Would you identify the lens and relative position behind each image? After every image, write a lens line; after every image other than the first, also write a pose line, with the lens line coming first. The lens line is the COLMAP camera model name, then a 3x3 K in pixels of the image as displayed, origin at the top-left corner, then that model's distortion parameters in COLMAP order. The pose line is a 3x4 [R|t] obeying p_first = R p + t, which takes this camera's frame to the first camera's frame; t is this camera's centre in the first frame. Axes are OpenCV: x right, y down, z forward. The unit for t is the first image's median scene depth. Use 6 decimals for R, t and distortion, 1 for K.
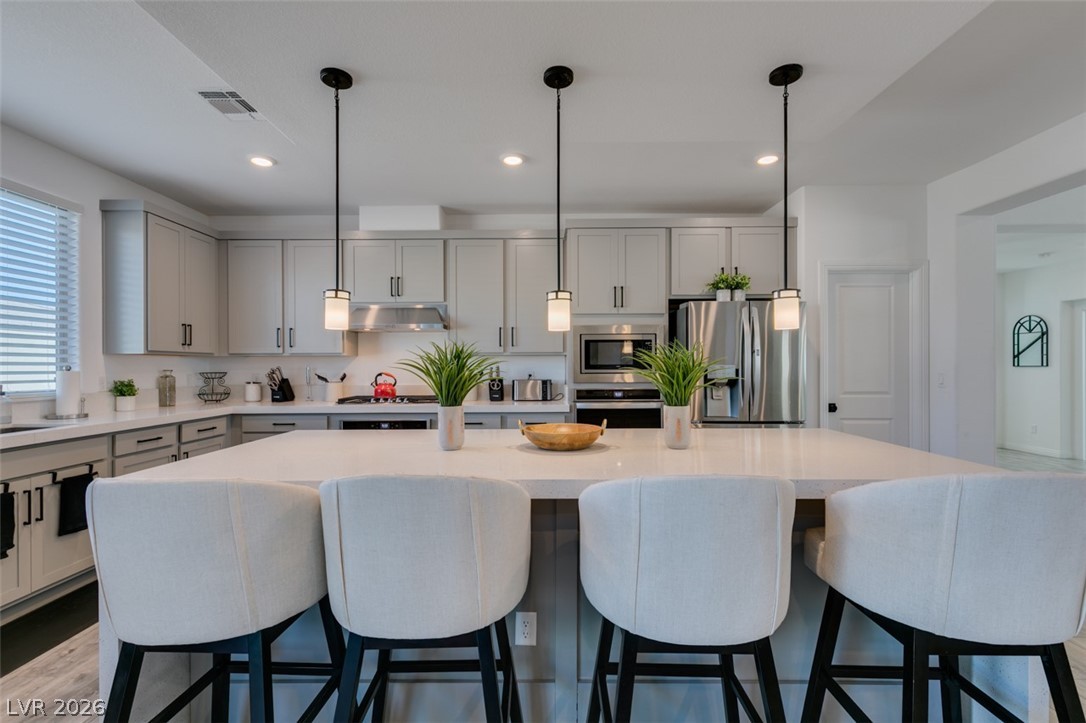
lens RADIAL K [[488.2, 0, 547.4], [0, 488.2, 367.4], [0, 0, 1]] dist [0.002733, -0.000237]
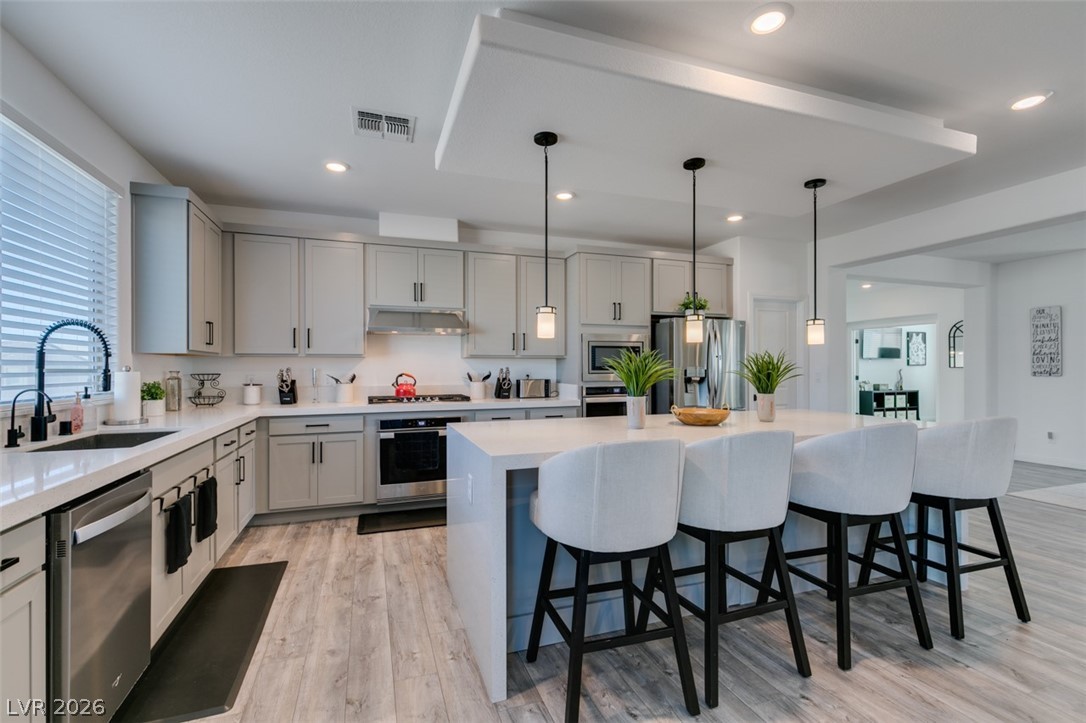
lens RADIAL K [[488.2, 0, 530.0], [0, 488.2, 365.9], [0, 0, 1]] dist [0.002733, -0.000237]
pose [[0.940679, 0.003124, 0.339285, -0.475023], [0.000687, 0.999938, -0.011112, 0.006790], [-0.339298, 0.010686, 0.940618, -0.081311]]
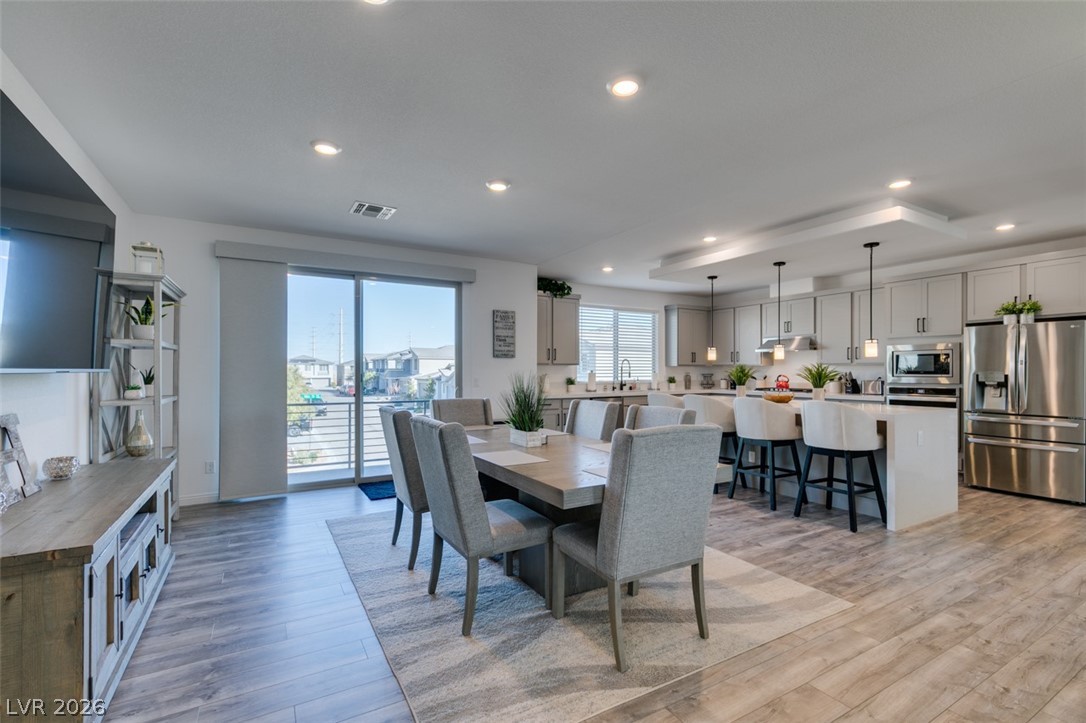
lens RADIAL K [[488.2, 0, 541.7], [0, 488.2, 368.7], [0, 0, 1]] dist [0.002733, -0.000237]
pose [[0.508911, -0.000541, -0.860819, 0.830942], [-0.004872, 0.999982, -0.003509, -0.002074], [0.860805, 0.005980, 0.508899, -0.738051]]
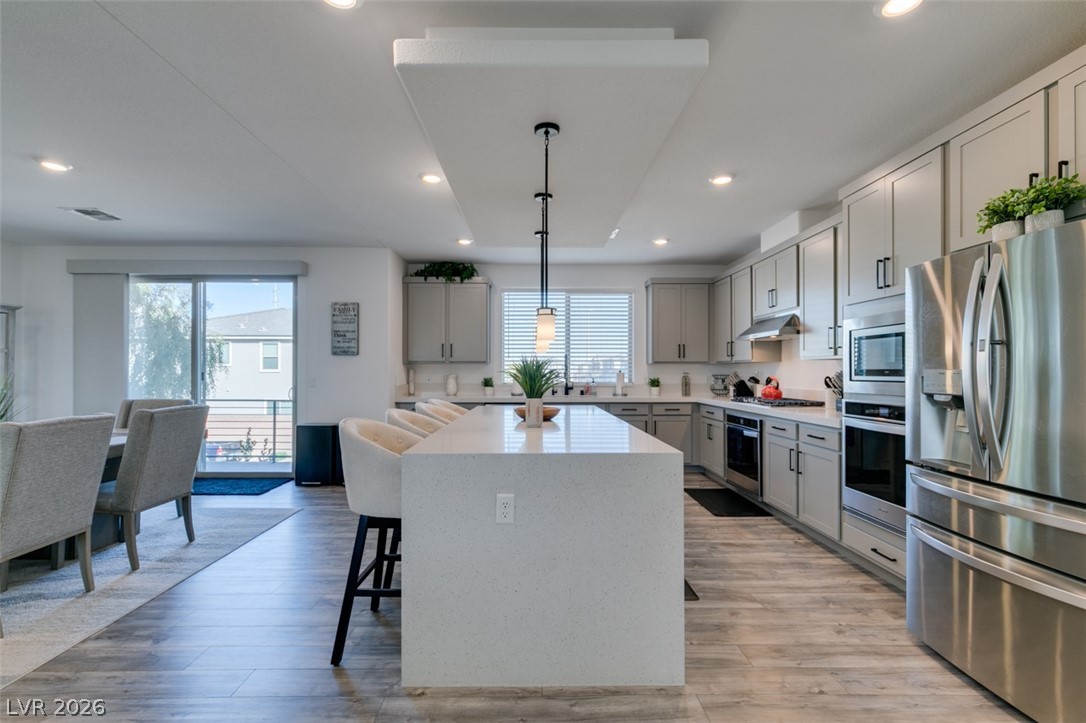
lens RADIAL K [[488.2, 0, 537.4], [0, 488.2, 369.4], [0, 0, 1]] dist [0.002733, -0.000237]
pose [[0.018096, -0.000304, -0.999836, 0.840928], [-0.005022, 0.999987, -0.000395, -0.002776], [0.999824, 0.005028, 0.018094, 0.483824]]
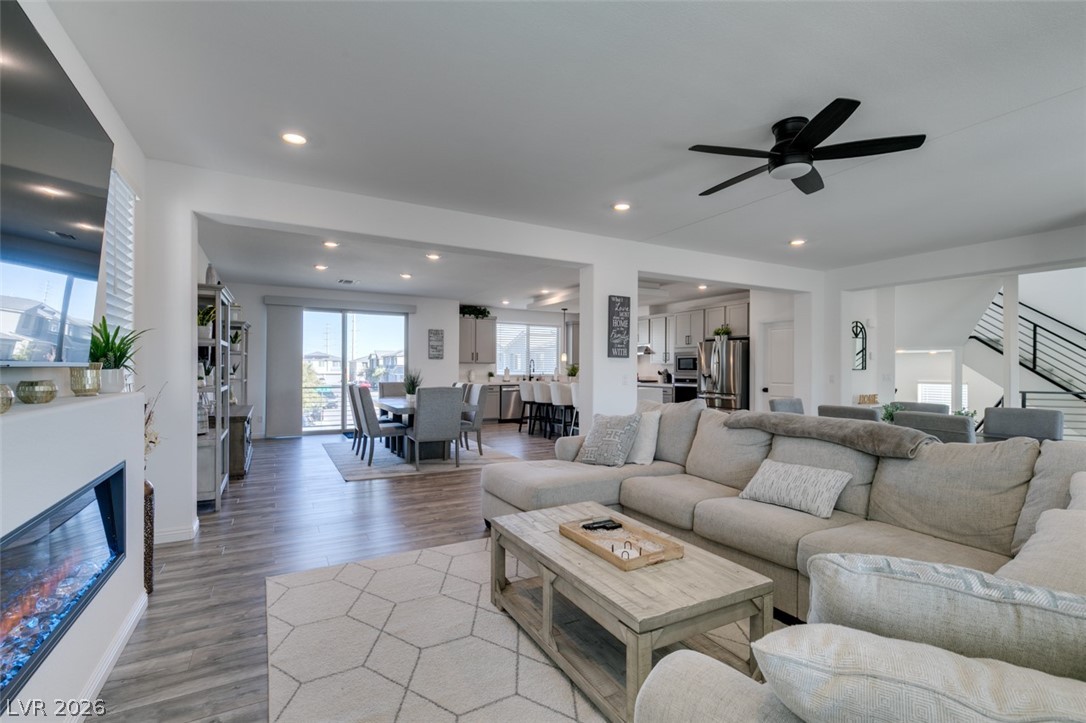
lens RADIAL K [[488.2, 0, 544.4], [0, 488.2, 363.7], [0, 0, 1]] dist [0.002733, -0.000237]
pose [[0.491456, -0.001863, -0.870901, 1.887646], [-0.009483, 0.999927, -0.007490, -0.003976], [0.870851, 0.011940, 0.491402, -0.795662]]
